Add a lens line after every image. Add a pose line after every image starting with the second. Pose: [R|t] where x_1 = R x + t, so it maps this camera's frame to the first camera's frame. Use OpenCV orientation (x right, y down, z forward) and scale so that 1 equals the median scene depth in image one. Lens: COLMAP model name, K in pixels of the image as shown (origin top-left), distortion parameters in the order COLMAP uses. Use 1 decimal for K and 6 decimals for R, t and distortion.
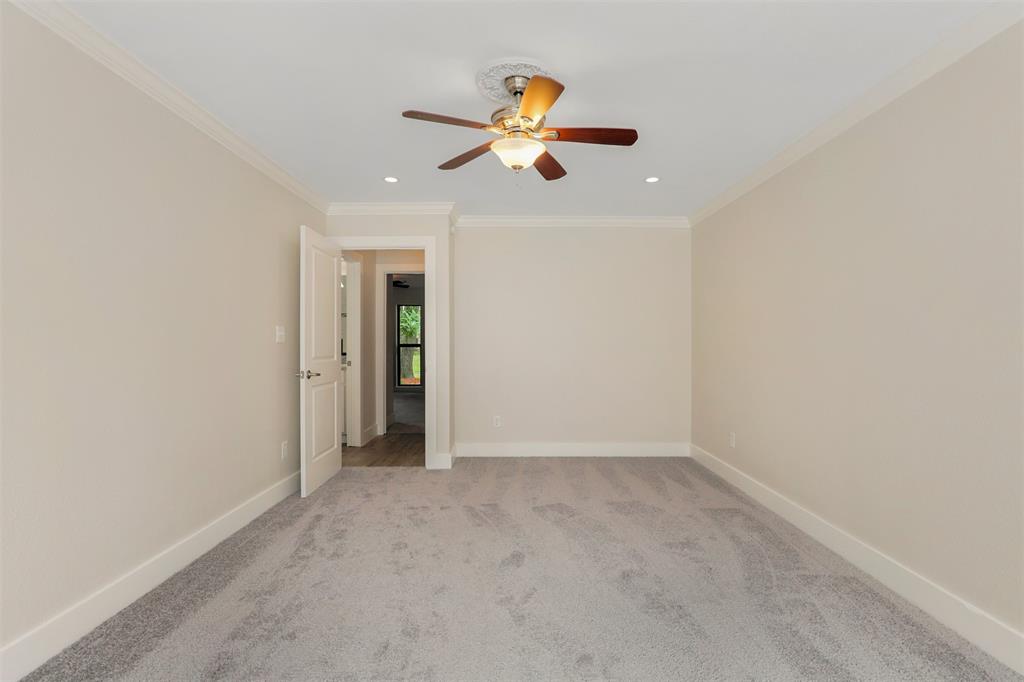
lens RADIAL K [[485.2, 0, 511.5], [0, 485.2, 340.2], [0, 0, 1]] dist [-0.030931, 0.006475]
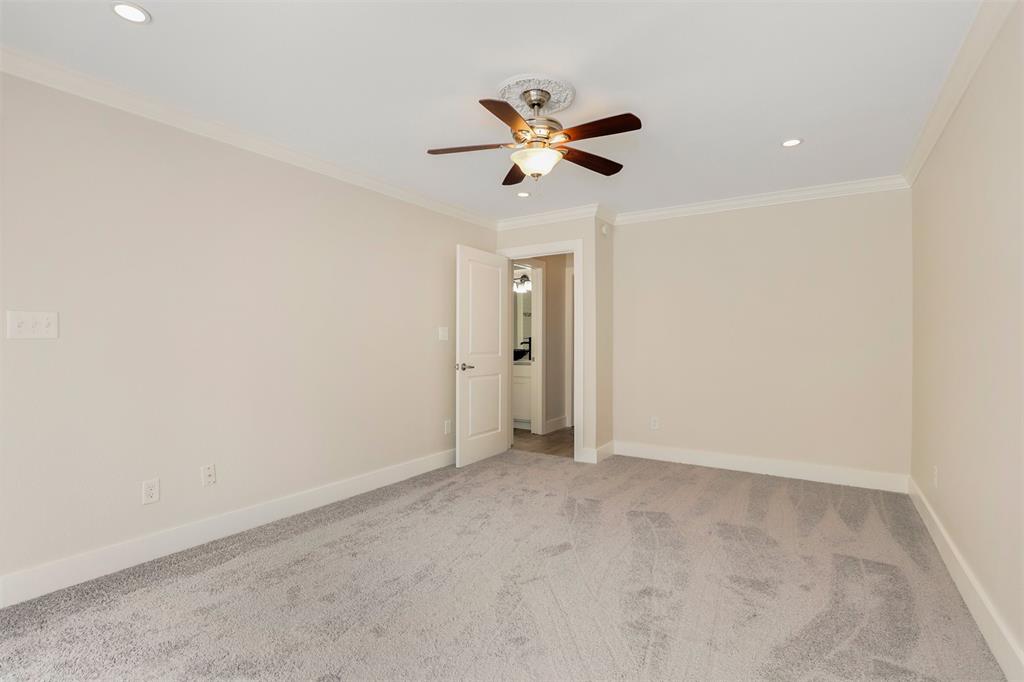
lens RADIAL K [[485.2, 0, 511.5], [0, 485.2, 340.2], [0, 0, 1]] dist [-0.030931, 0.006475]
pose [[0.828079, 0.001245, -0.560610, 0.372745], [0.000550, 0.999995, 0.003032, 0.000185], [0.560611, -0.002819, 0.828074, 0.060799]]
